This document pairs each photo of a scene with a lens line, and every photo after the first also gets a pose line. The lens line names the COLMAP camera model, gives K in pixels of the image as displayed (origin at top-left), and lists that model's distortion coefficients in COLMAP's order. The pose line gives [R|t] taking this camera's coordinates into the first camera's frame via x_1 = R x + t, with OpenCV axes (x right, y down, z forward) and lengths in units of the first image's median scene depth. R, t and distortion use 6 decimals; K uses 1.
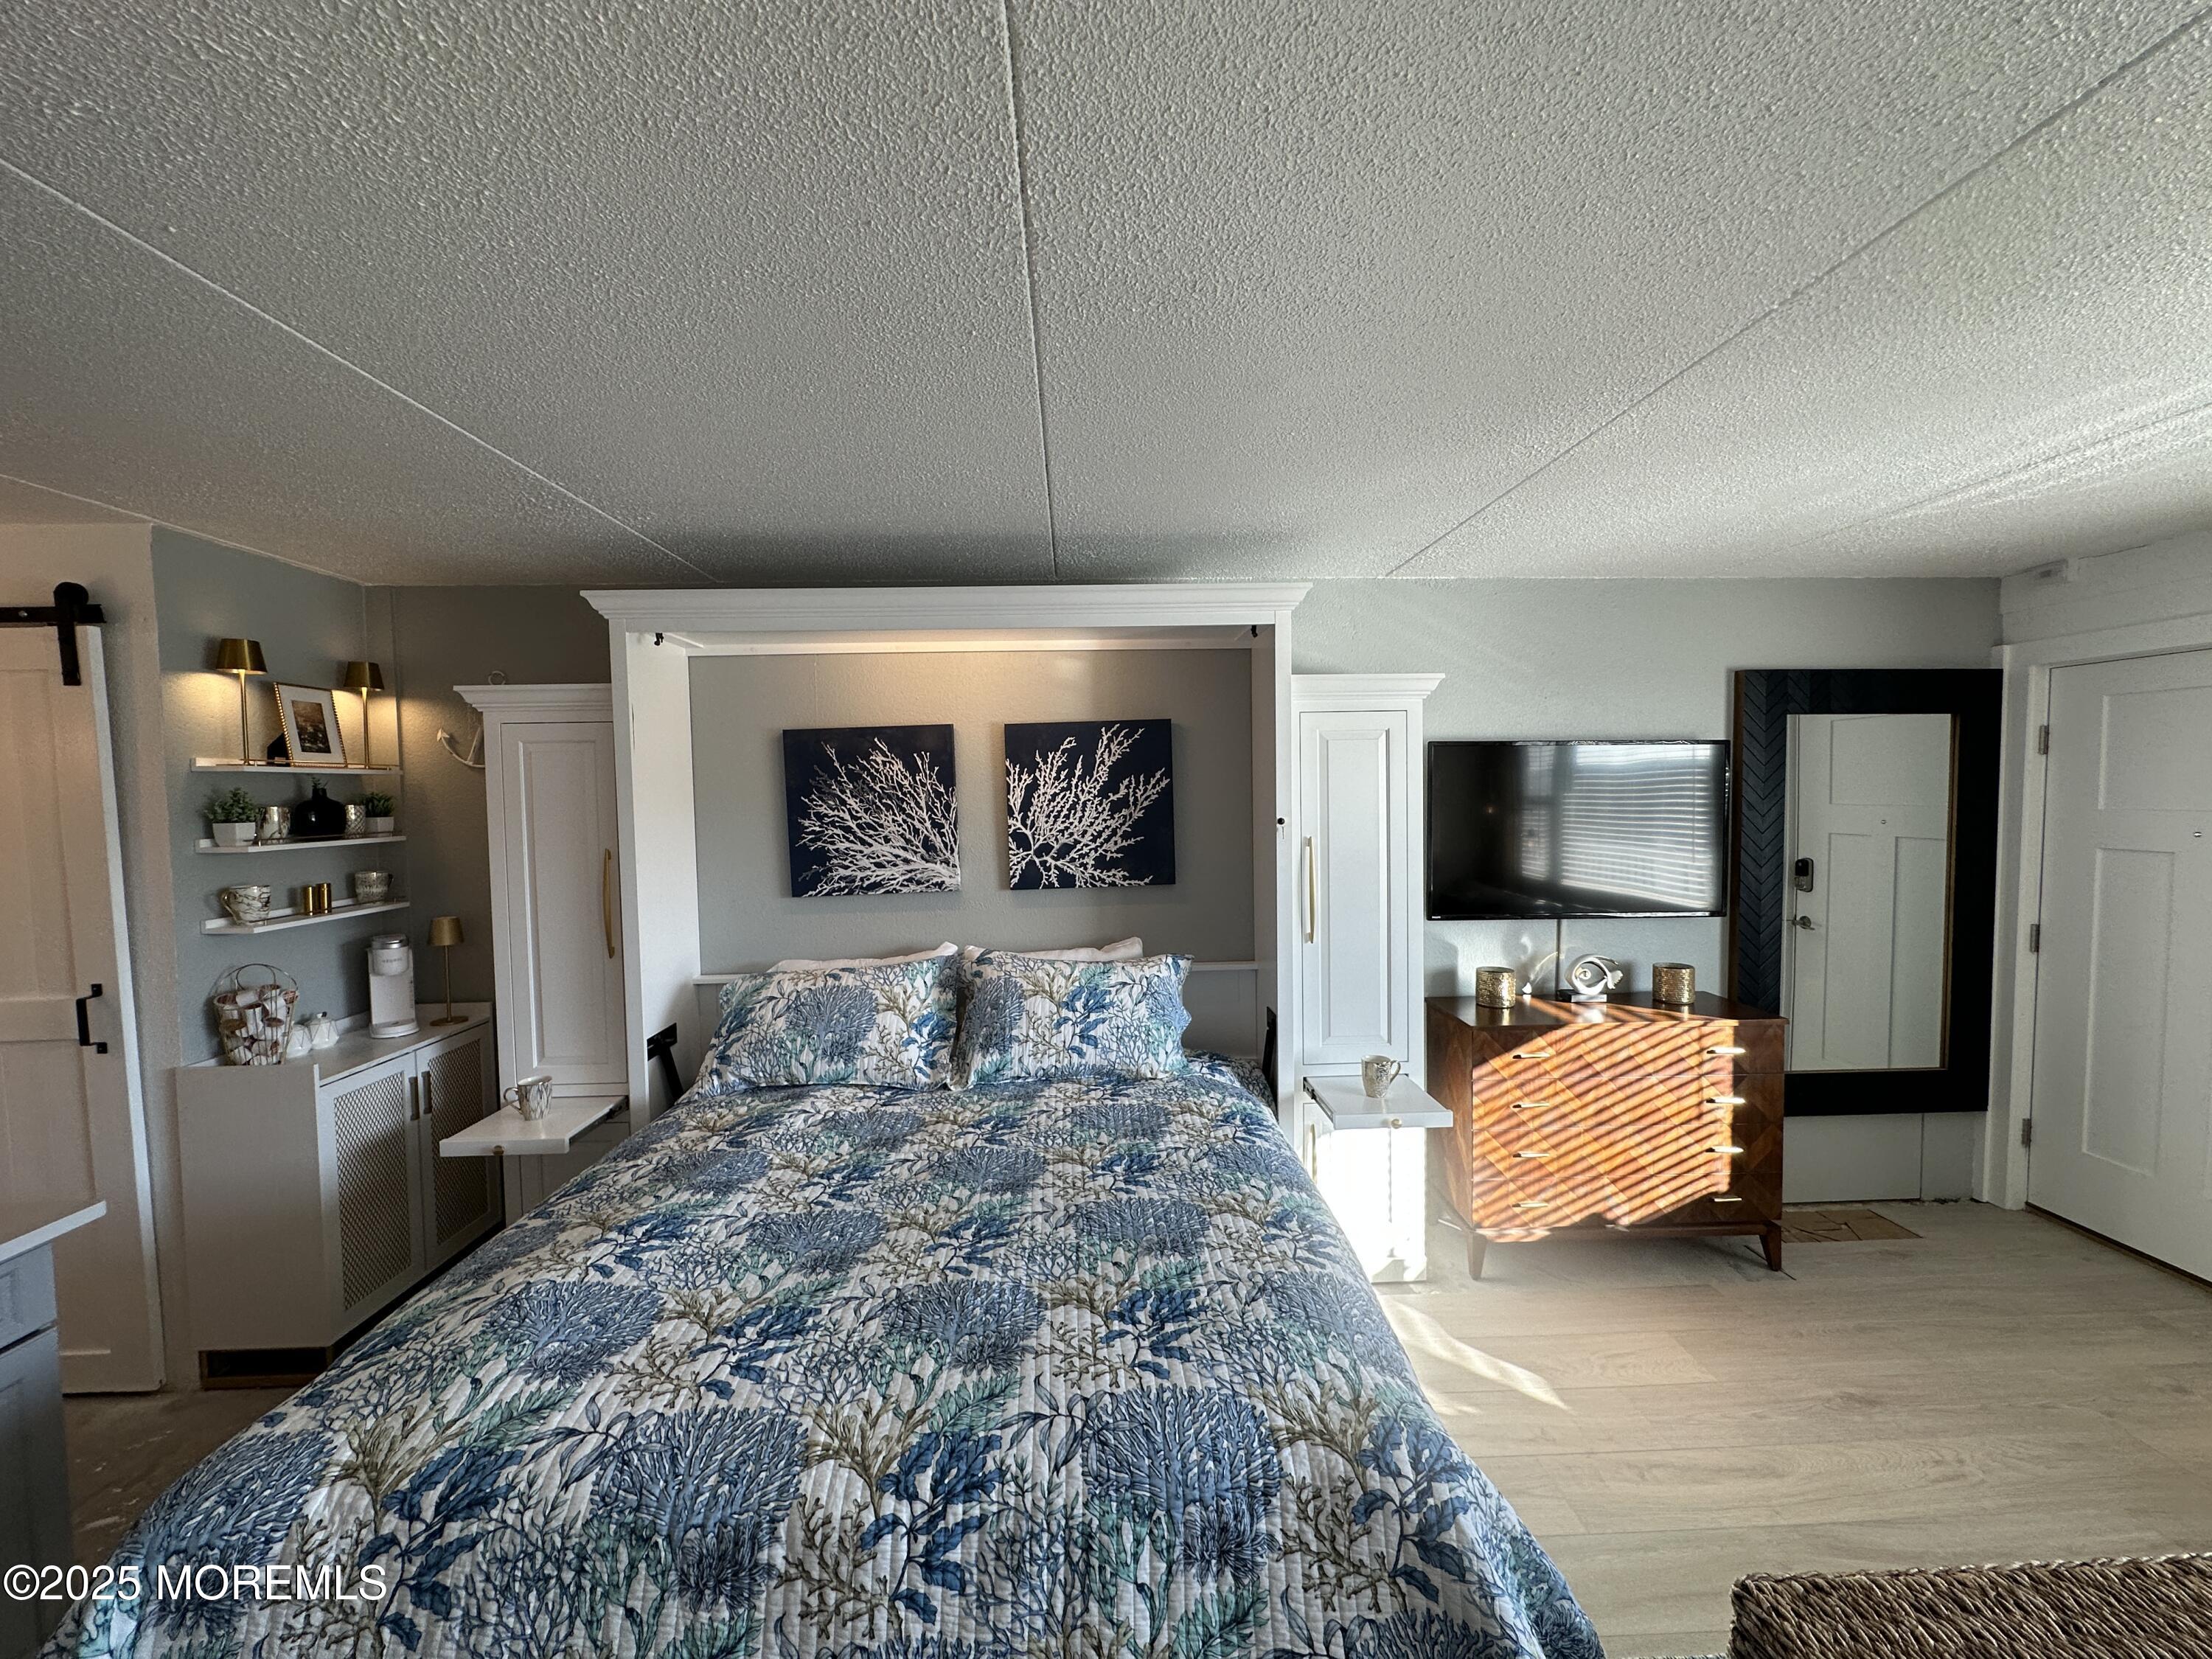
lens RADIAL K [[883.2, 0, 1106.0], [0, 883.2, 829.5], [0, 0, 1]] dist [-0.004157, 0.000790]
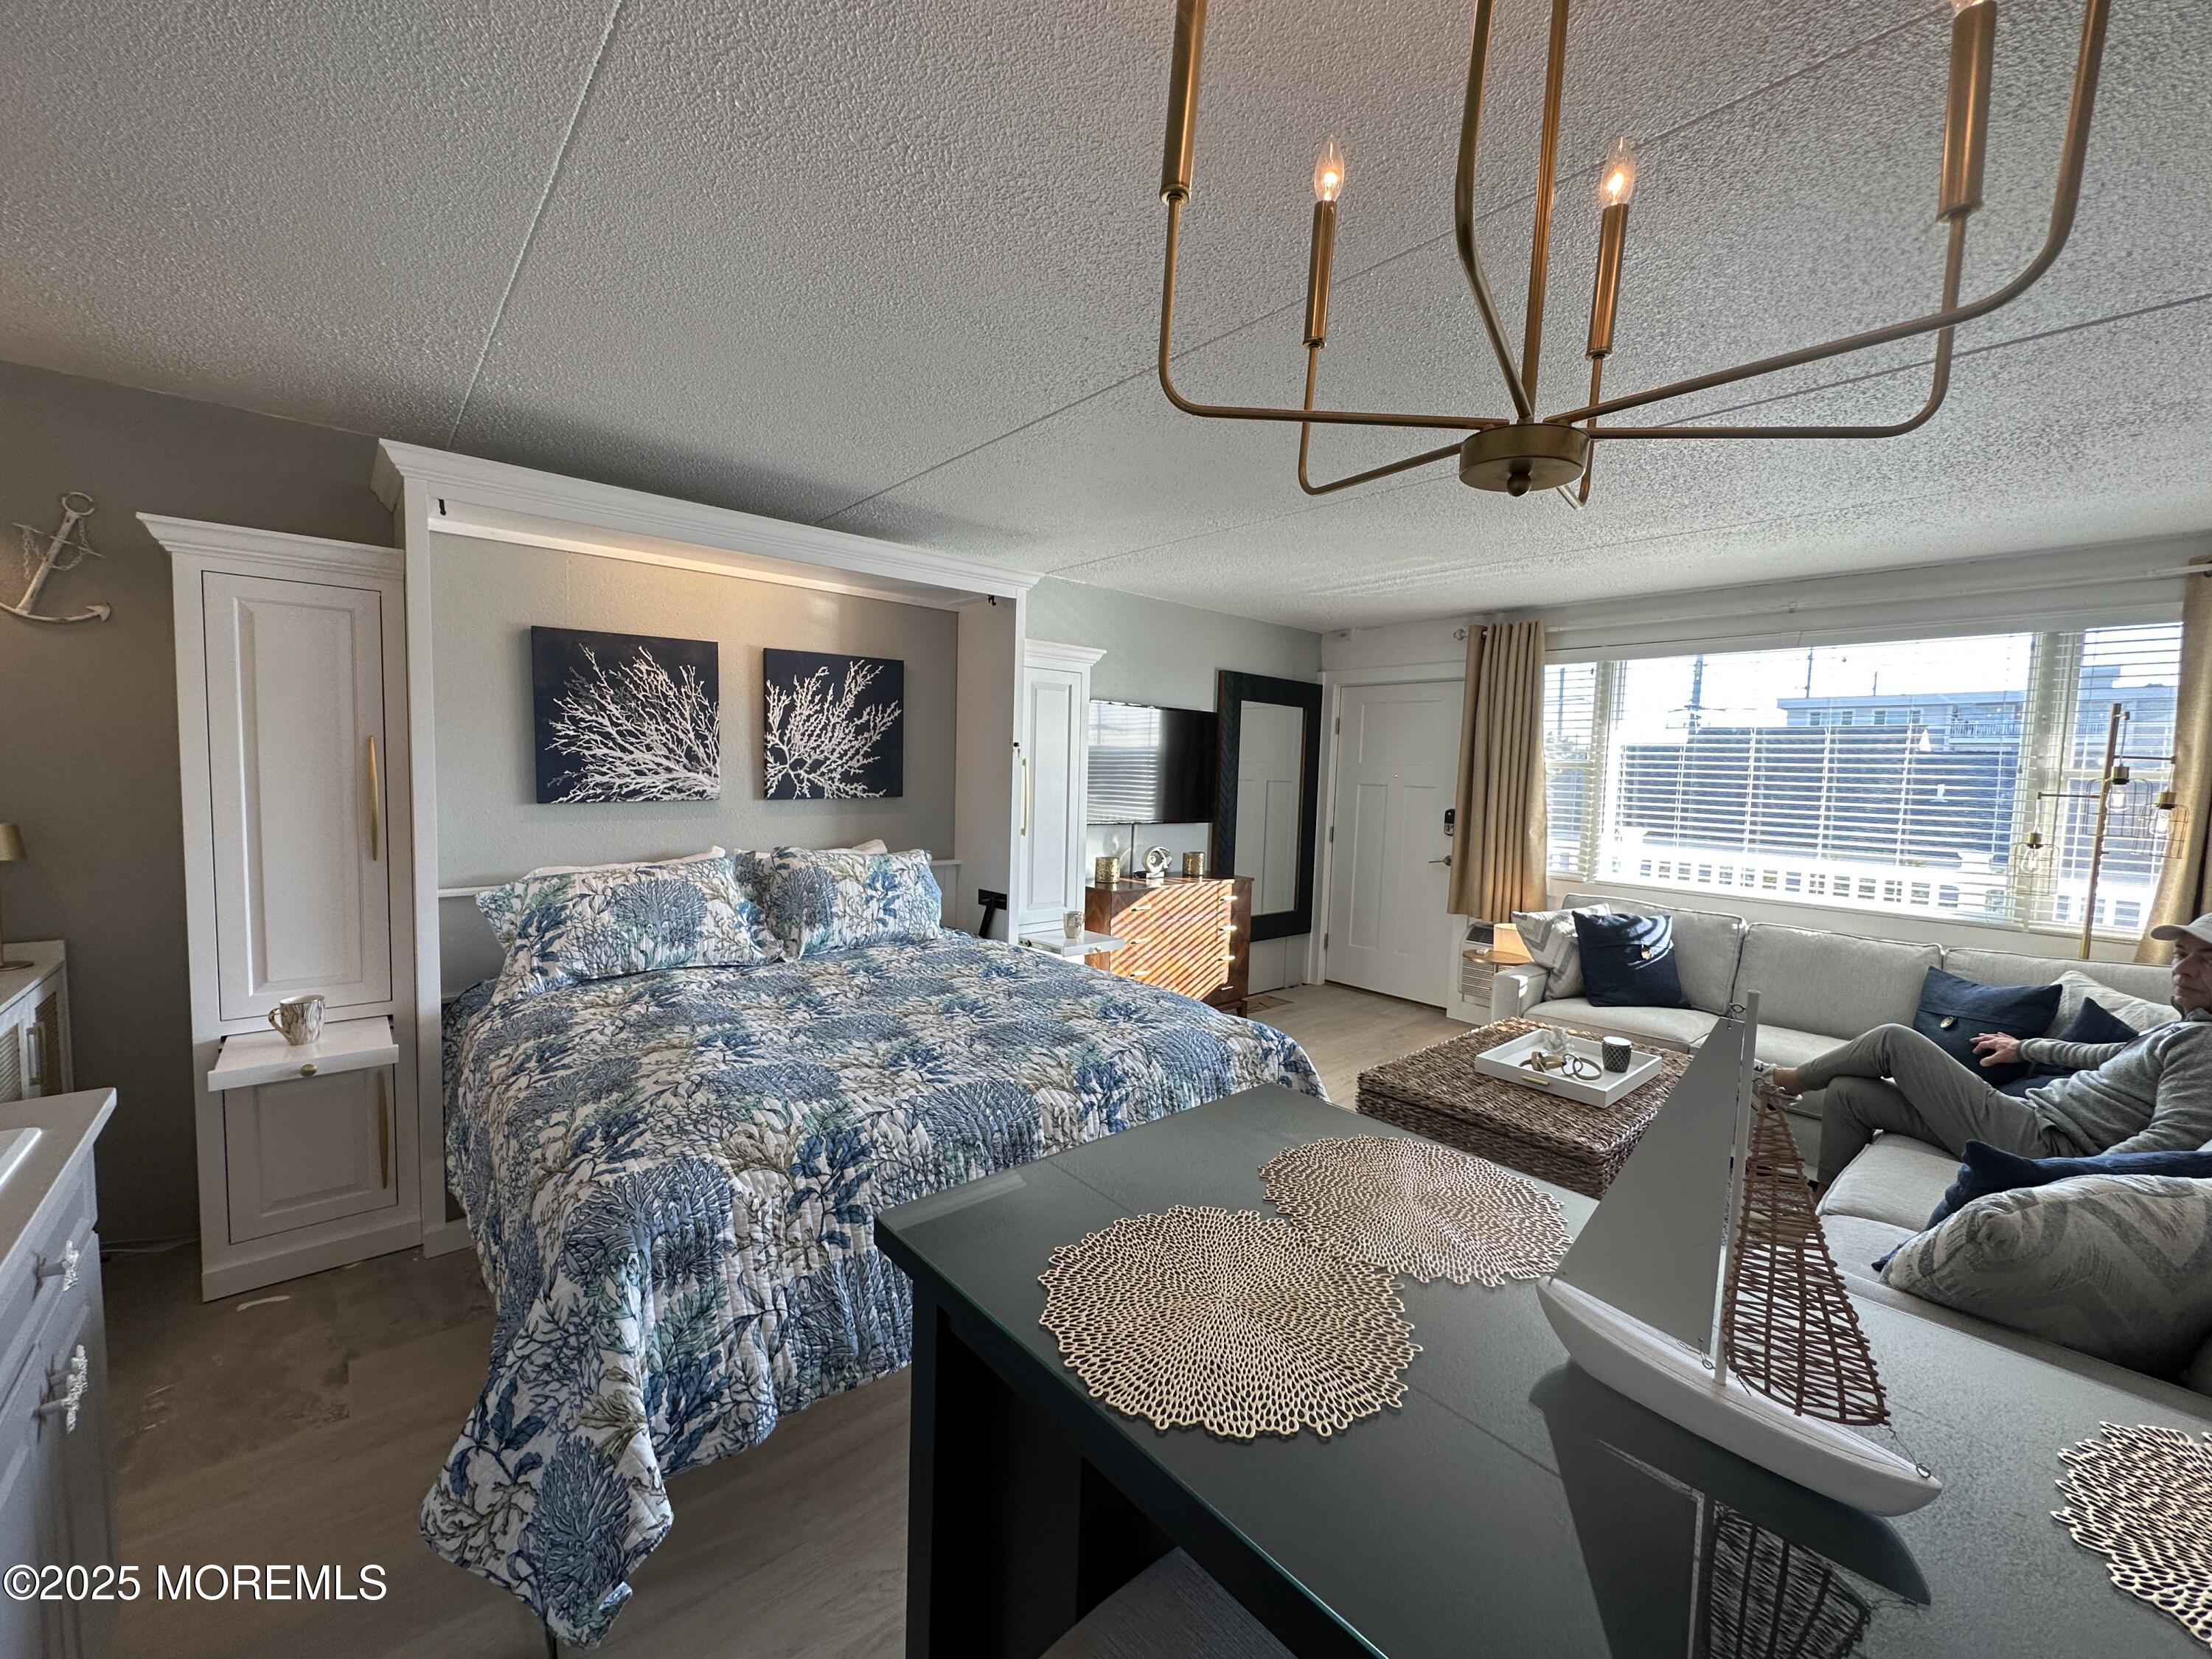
lens RADIAL K [[883.2, 0, 1106.0], [0, 883.2, 829.5], [0, 0, 1]] dist [-0.004157, 0.000790]
pose [[0.774259, -0.008071, 0.632817, -0.526390], [-0.010033, 0.999636, 0.025026, 0.081452], [-0.632789, -0.025725, 0.773897, -0.138475]]
